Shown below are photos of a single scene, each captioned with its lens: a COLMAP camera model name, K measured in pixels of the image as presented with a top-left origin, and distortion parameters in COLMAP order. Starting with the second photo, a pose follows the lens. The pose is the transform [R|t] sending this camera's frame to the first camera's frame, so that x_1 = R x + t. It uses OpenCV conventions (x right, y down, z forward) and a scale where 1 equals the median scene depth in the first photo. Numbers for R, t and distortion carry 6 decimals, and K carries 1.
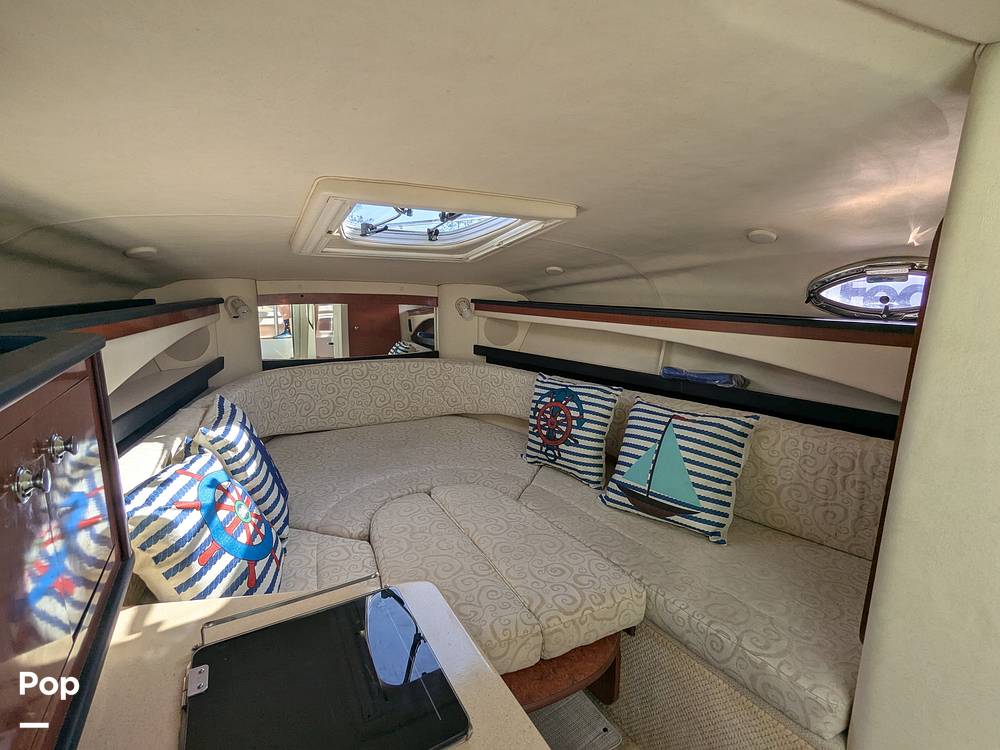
lens RADIAL K [[473.4, 0, 500.2], [0, 473.4, 377.7], [0, 0, 1]] dist [-0.010138, 0.007413]
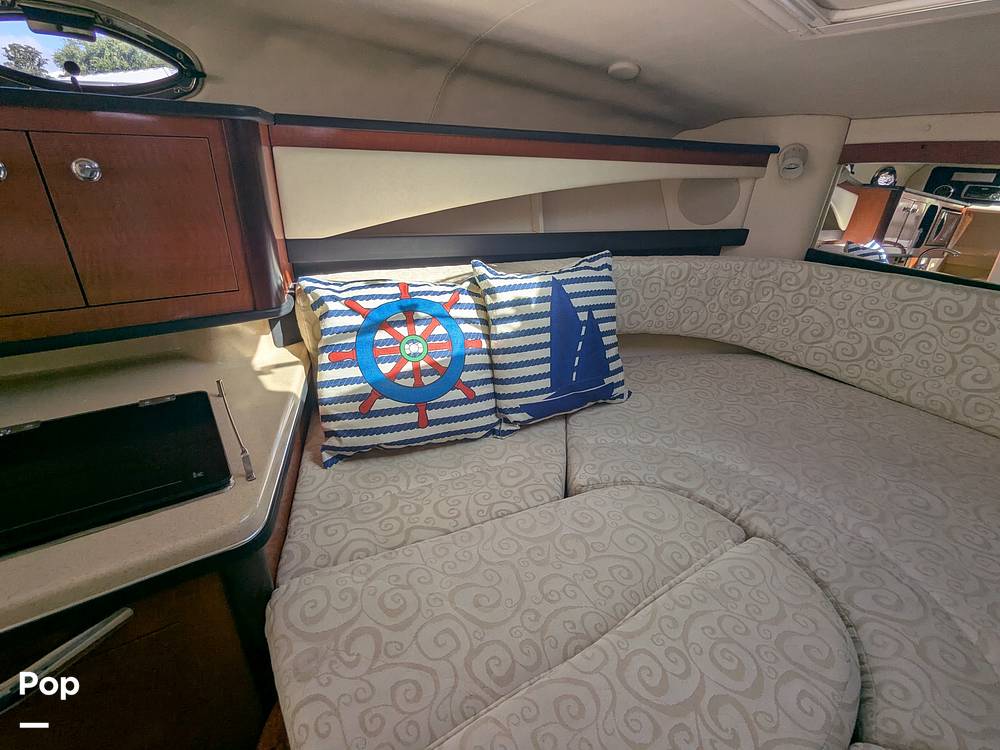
lens RADIAL K [[473.4, 0, 500.2], [0, 473.4, 377.7], [0, 0, 1]] dist [-0.010138, 0.007413]
pose [[0.089521, 0.416727, -0.904613, 0.246963], [-0.232308, 0.891945, 0.387902, -0.047363], [0.968514, 0.175424, 0.176657, 0.749585]]
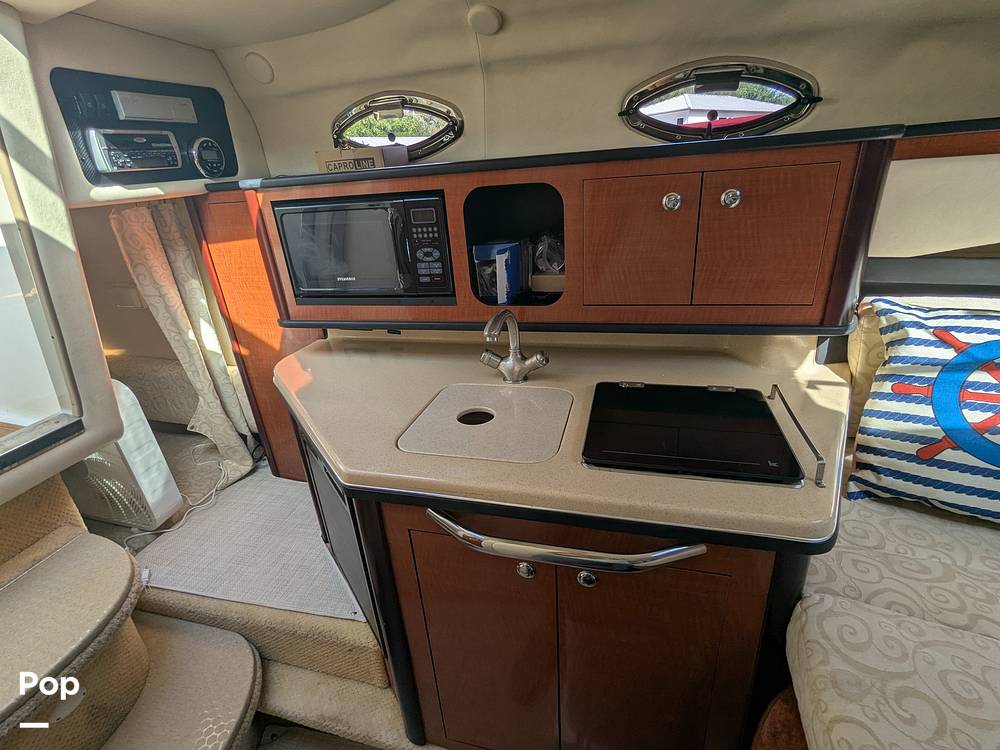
lens RADIAL K [[473.4, 0, 500.2], [0, 473.4, 377.7], [0, 0, 1]] dist [-0.010138, 0.007413]
pose [[-0.705886, 0.316308, -0.633778, 0.354057], [-0.079423, 0.853767, 0.514561, -0.042716], [0.703859, 0.413558, -0.577540, 0.616062]]
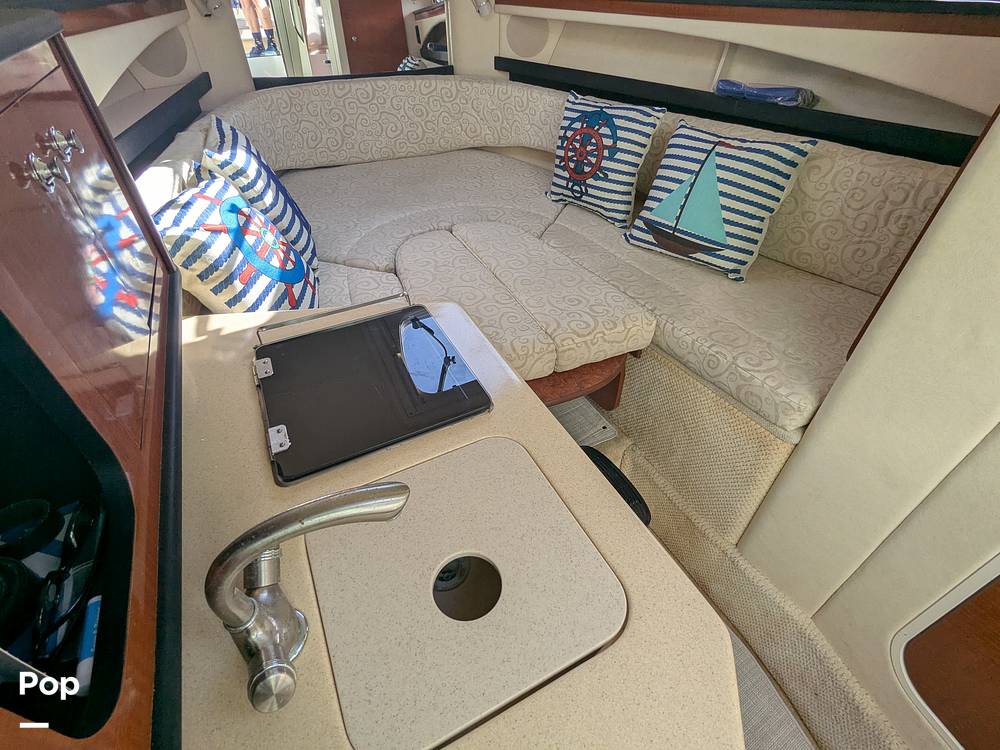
lens RADIAL K [[473.4, 0, 500.2], [0, 473.4, 377.7], [0, 0, 1]] dist [-0.010138, 0.007413]
pose [[0.998818, 0.020734, -0.043960, 0.004531], [0.003356, 0.872875, 0.487932, 0.037001], [0.048488, -0.487503, 0.871774, -0.012082]]
